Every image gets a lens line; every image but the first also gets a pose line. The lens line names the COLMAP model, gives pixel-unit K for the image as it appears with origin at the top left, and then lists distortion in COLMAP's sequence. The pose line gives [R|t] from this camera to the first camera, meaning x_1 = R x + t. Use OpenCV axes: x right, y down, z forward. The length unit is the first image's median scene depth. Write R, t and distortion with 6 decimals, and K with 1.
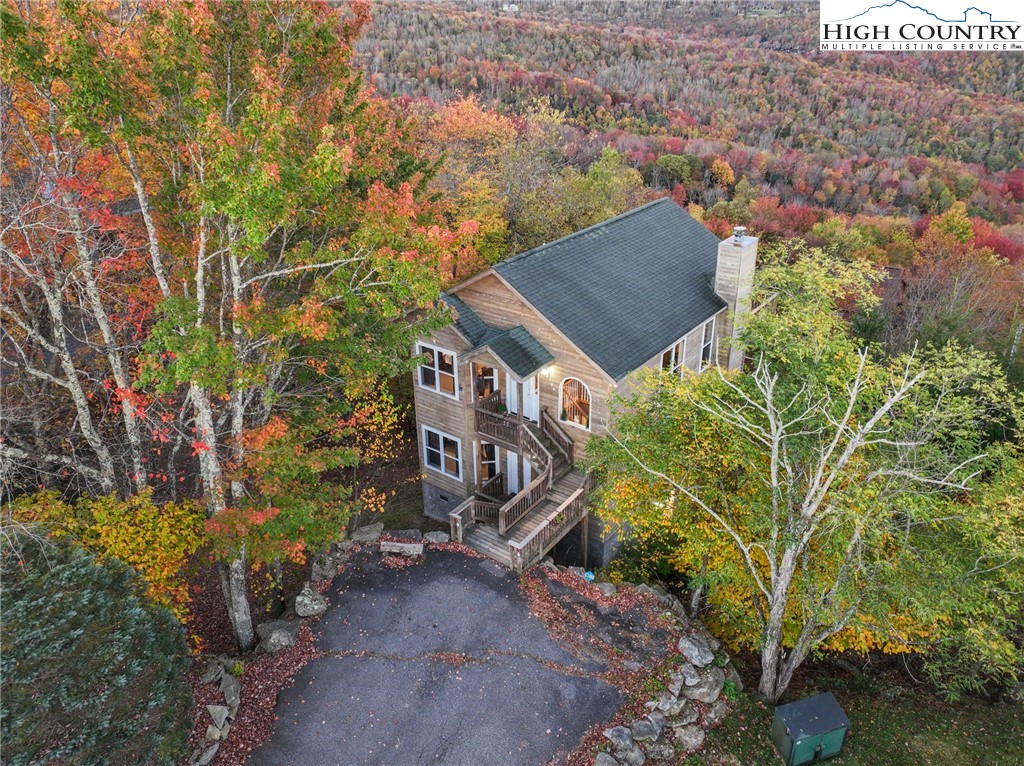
lens RADIAL K [[758.2, 0, 509.9], [0, 758.2, 375.5], [0, 0, 1]] dist [0.000044, 0.023623]
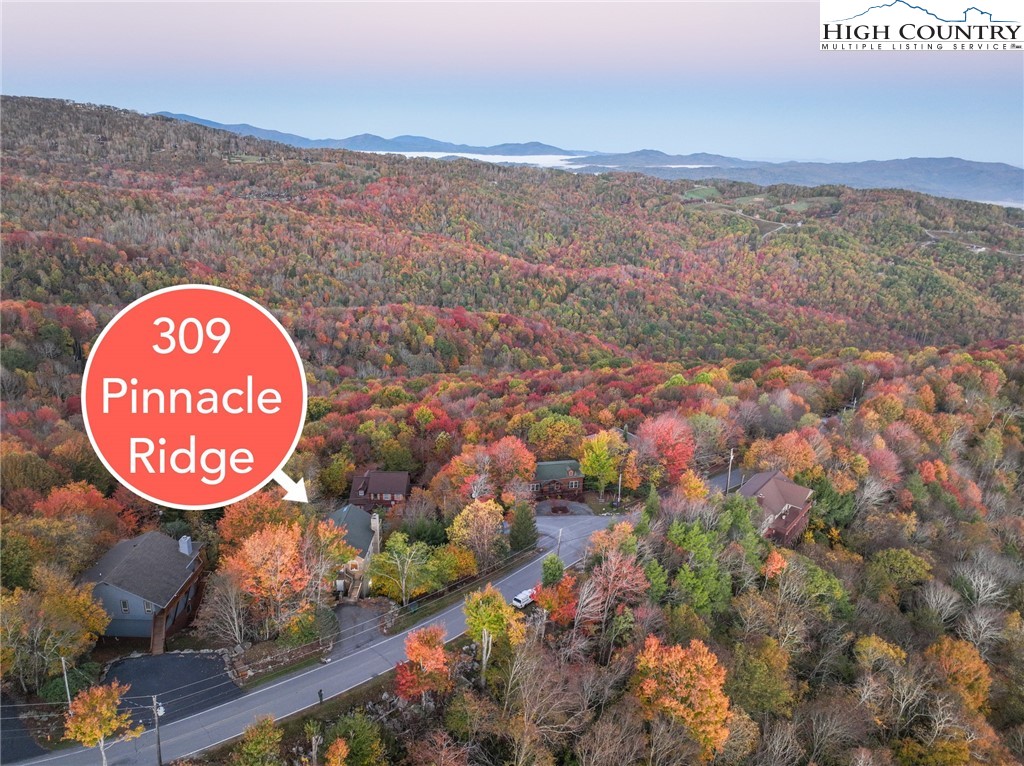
lens RADIAL K [[721.0, 0, 510.3], [0, 721.0, 394.0], [0, 0, 1]] dist [0.005432, 0.022718]
pose [[0.804465, -0.157649, 0.572698, -1.612143], [0.217400, 0.975386, -0.036881, -0.660181], [-0.552787, 0.154174, 0.818937, -3.539950]]
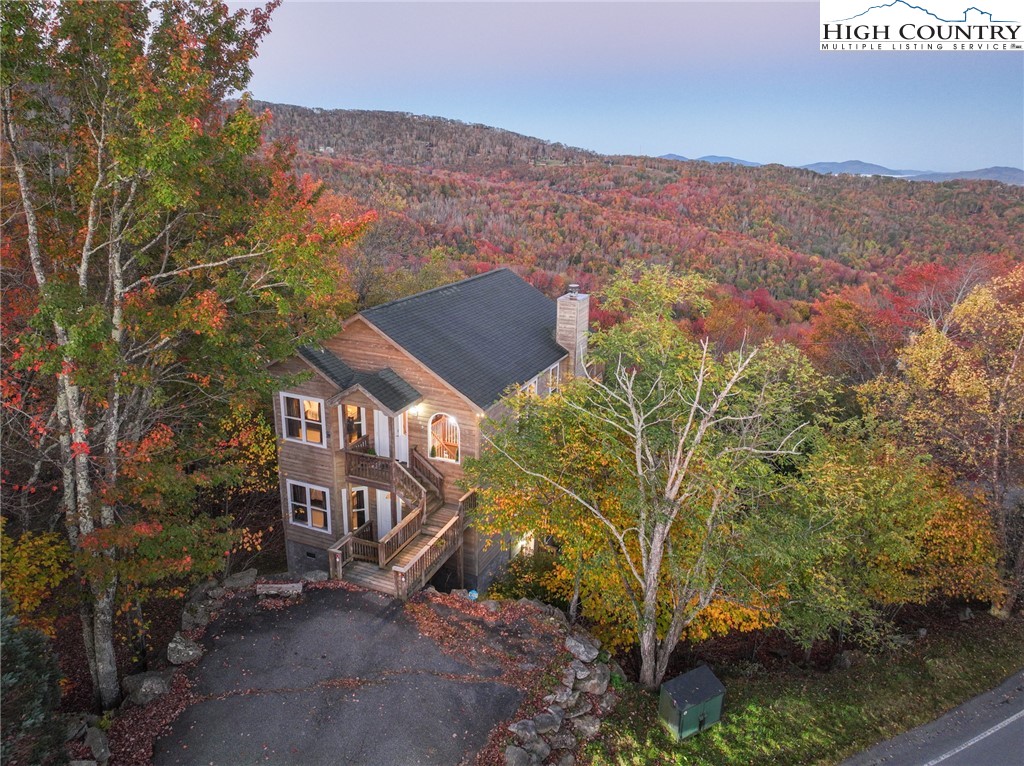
lens RADIAL K [[721.0, 0, 507.7], [0, 721.0, 376.4], [0, 0, 1]] dist [0.005432, 0.022718]
pose [[0.971563, -0.037055, 0.233864, -0.062623], [0.072104, 0.987071, -0.143149, 0.107645], [-0.225536, 0.155941, 0.961674, 0.003625]]
